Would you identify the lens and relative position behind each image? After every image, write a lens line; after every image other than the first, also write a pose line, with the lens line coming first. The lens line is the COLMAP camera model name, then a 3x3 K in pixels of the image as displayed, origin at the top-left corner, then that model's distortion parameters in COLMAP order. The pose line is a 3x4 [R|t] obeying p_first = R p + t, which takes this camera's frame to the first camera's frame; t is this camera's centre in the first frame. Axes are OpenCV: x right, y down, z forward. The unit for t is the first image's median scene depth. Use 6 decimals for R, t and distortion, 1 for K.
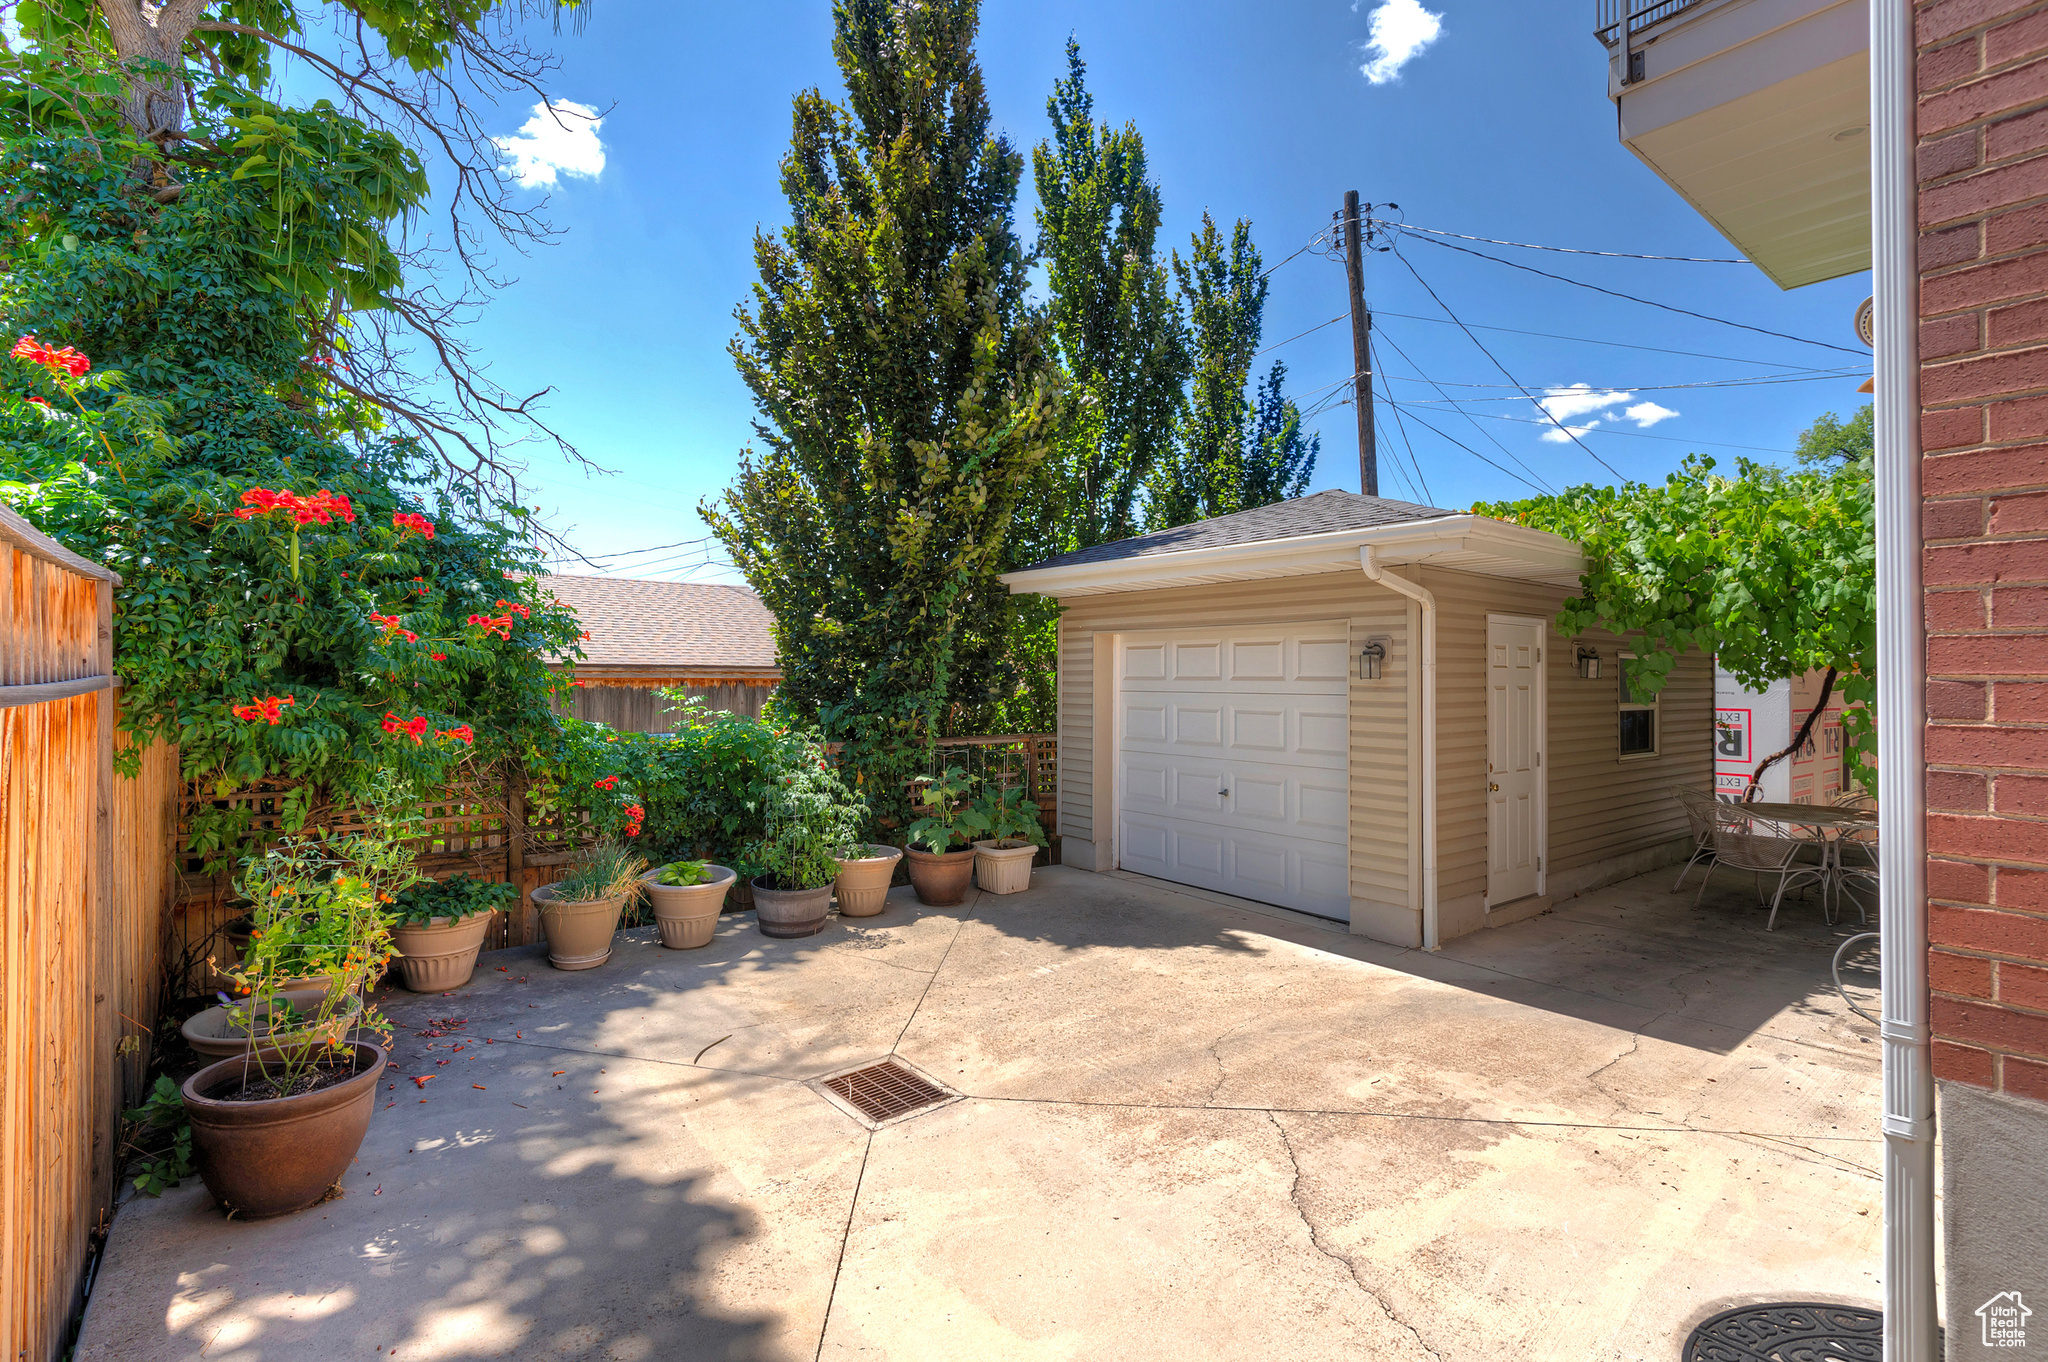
lens RADIAL K [[942.1, 0, 1012.3], [0, 942.1, 665.5], [0, 0, 1]] dist [0.019586, -0.016461]
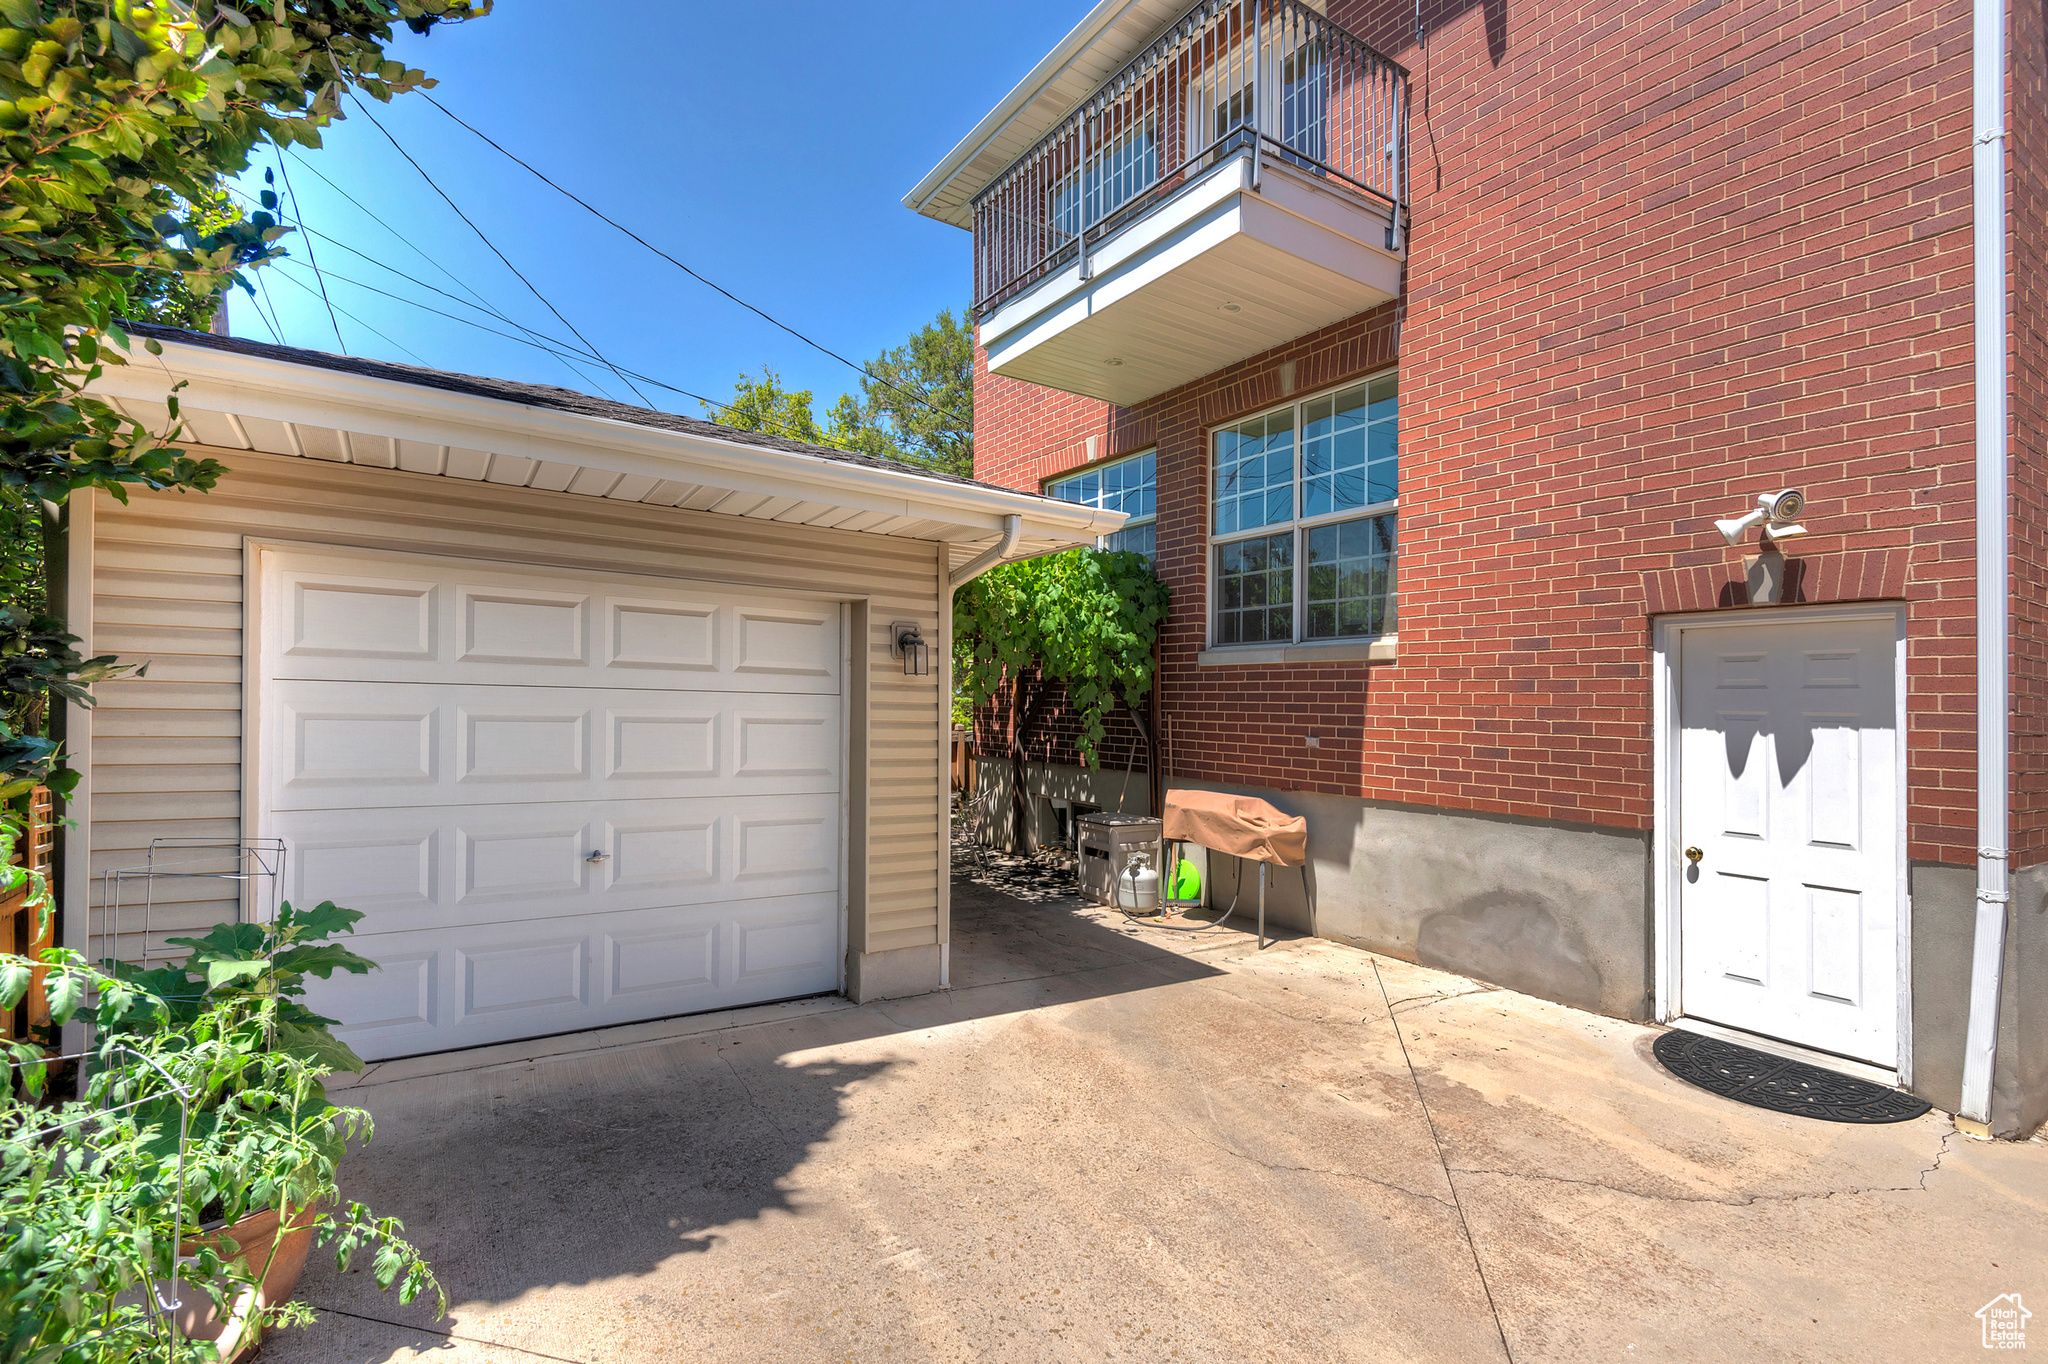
lens RADIAL K [[942.1, 0, 1012.3], [0, 942.1, 666.5], [0, 0, 1]] dist [0.019586, -0.016461]
pose [[0.116649, 0.034778, 0.992564, -0.526232], [-0.035281, 0.998901, -0.030854, 0.037991], [-0.992546, -0.031420, 0.117748, 1.042727]]
